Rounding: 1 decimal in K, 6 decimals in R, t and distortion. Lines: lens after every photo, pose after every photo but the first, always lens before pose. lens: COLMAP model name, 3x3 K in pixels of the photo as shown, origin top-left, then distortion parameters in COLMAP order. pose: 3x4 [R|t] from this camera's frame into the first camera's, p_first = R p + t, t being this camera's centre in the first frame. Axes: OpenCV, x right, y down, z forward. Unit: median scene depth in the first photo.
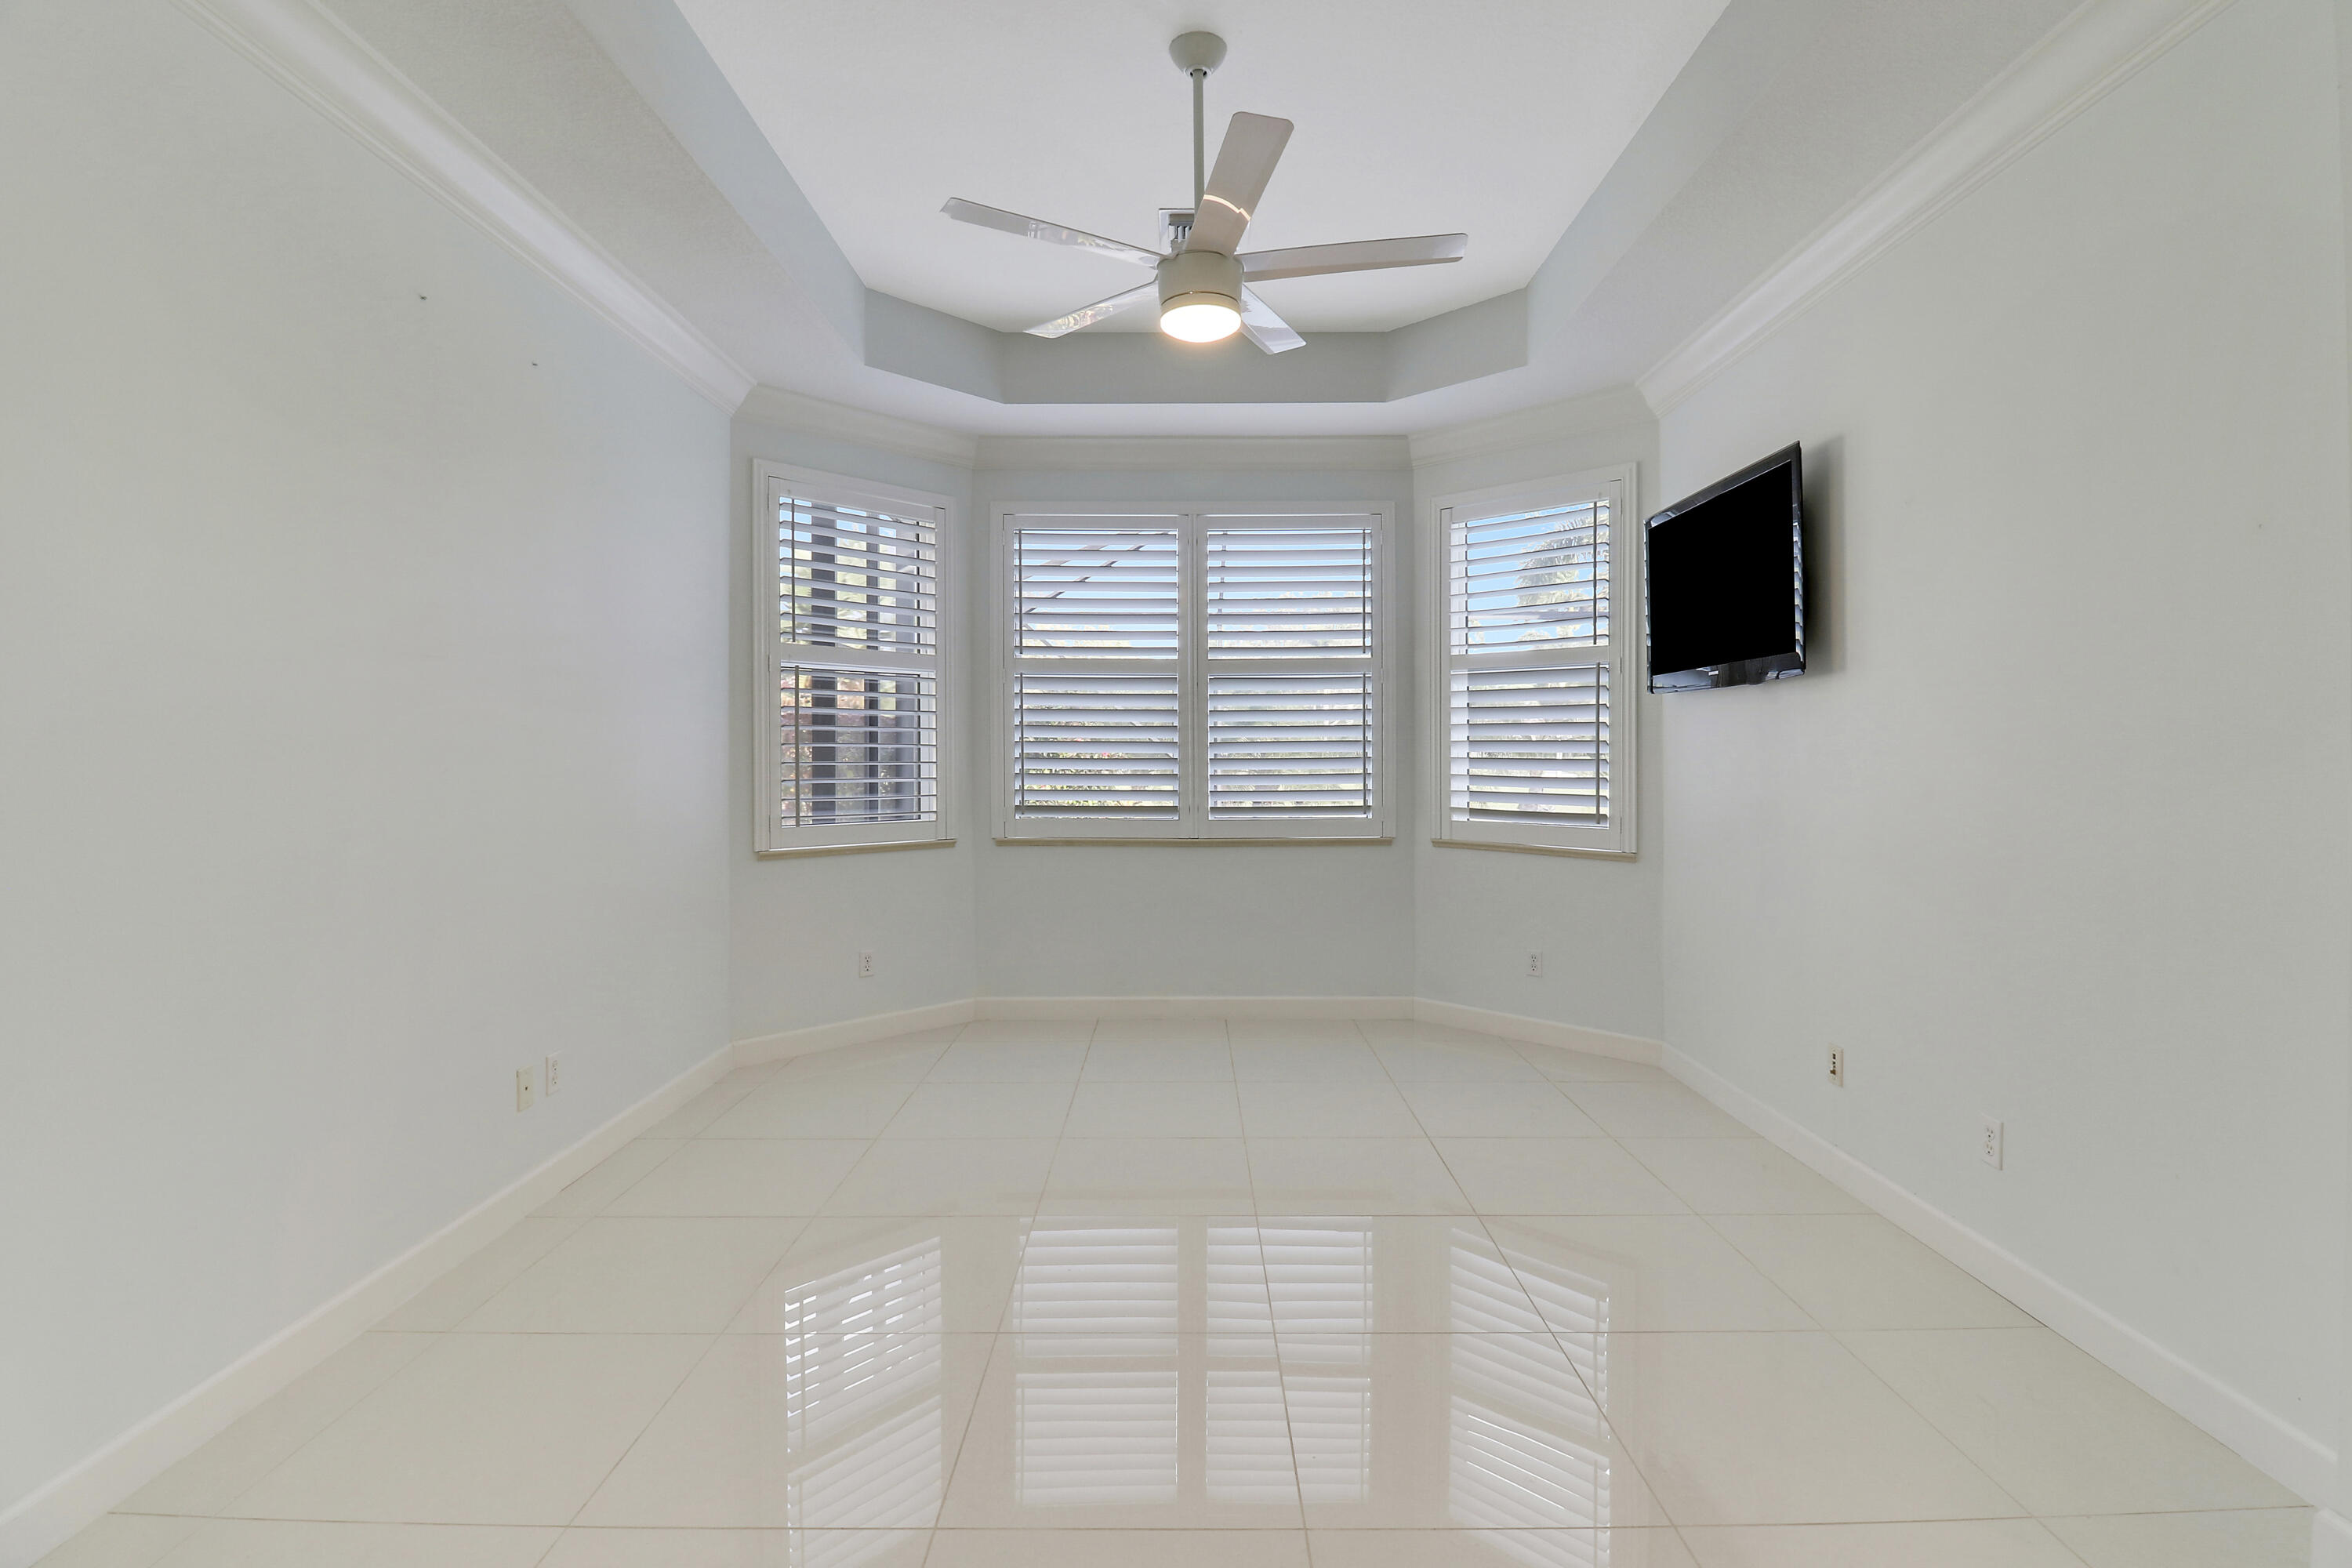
lens RADIAL K [[1111.6, 0, 1191.8], [0, 1111.6, 738.8], [0, 0, 1]] dist [0.001894, -0.011905]
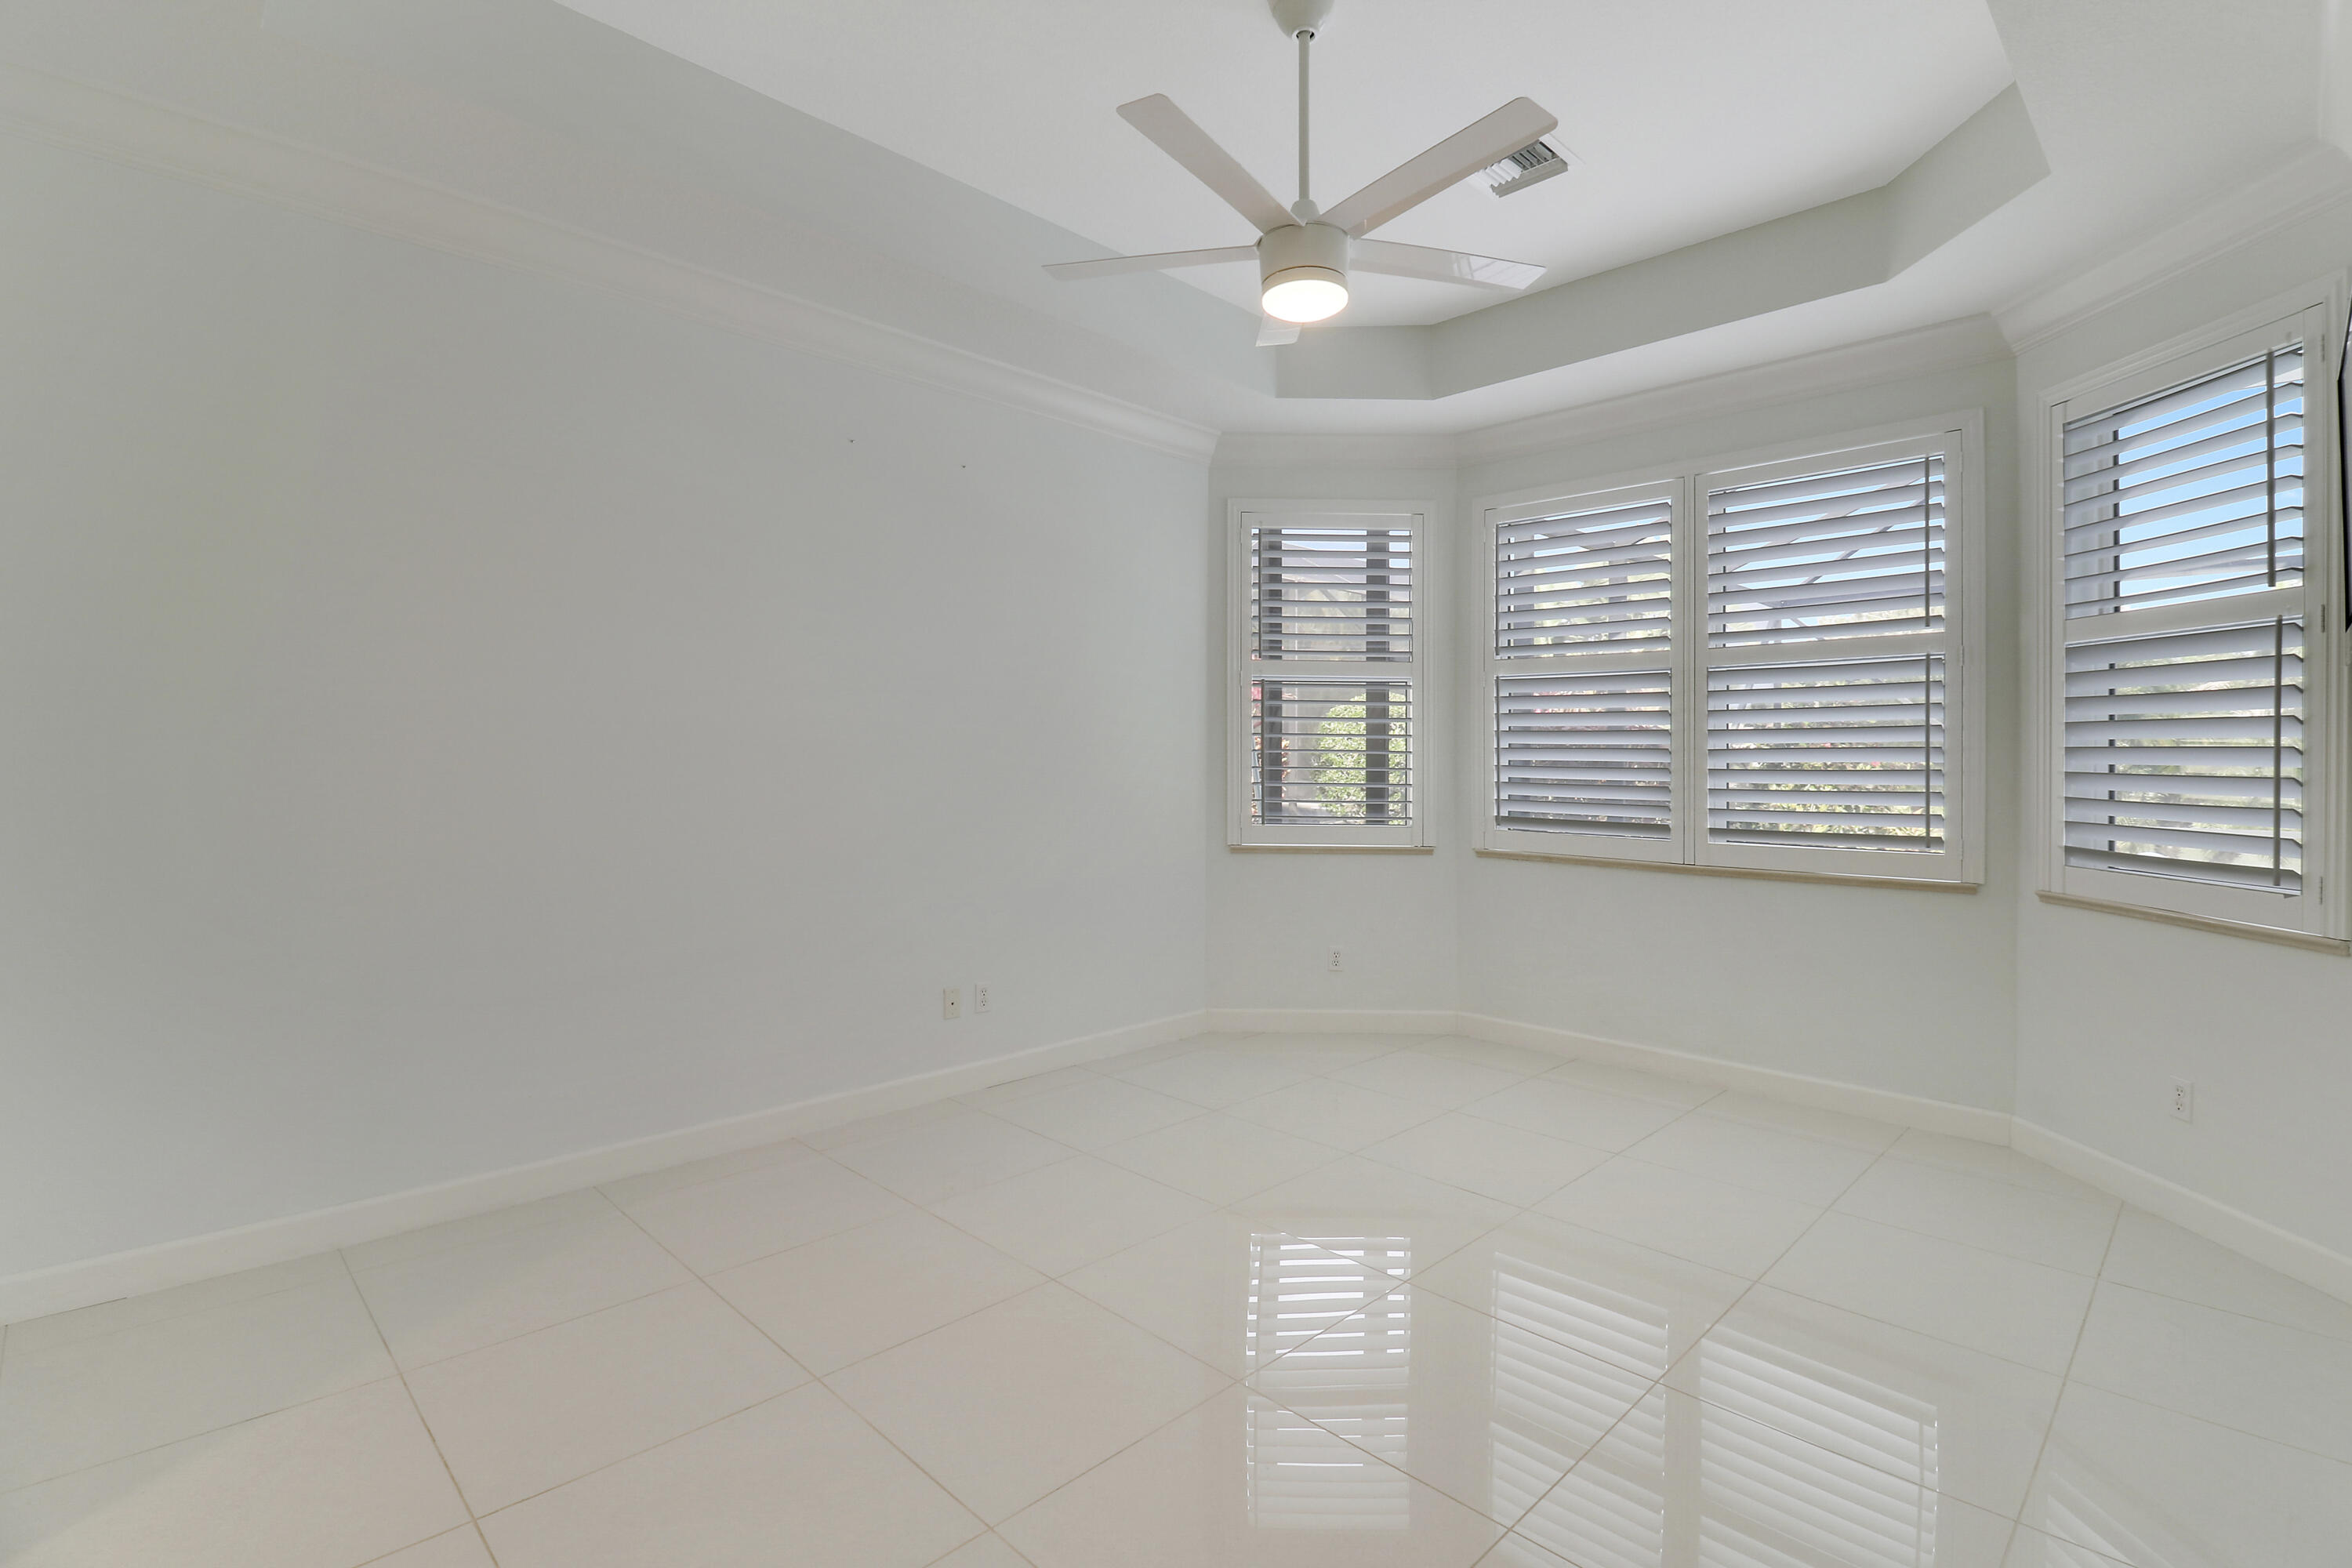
lens RADIAL K [[1078.1, 0, 1169.3], [0, 1078.1, 756.6], [0, 0, 1]] dist [-0.003981, -0.011735]
pose [[0.706220, 0.005291, -0.707973, 0.302123], [-0.000281, 0.999974, 0.007192, 0.002968], [0.707992, -0.004880, 0.706203, 0.155752]]
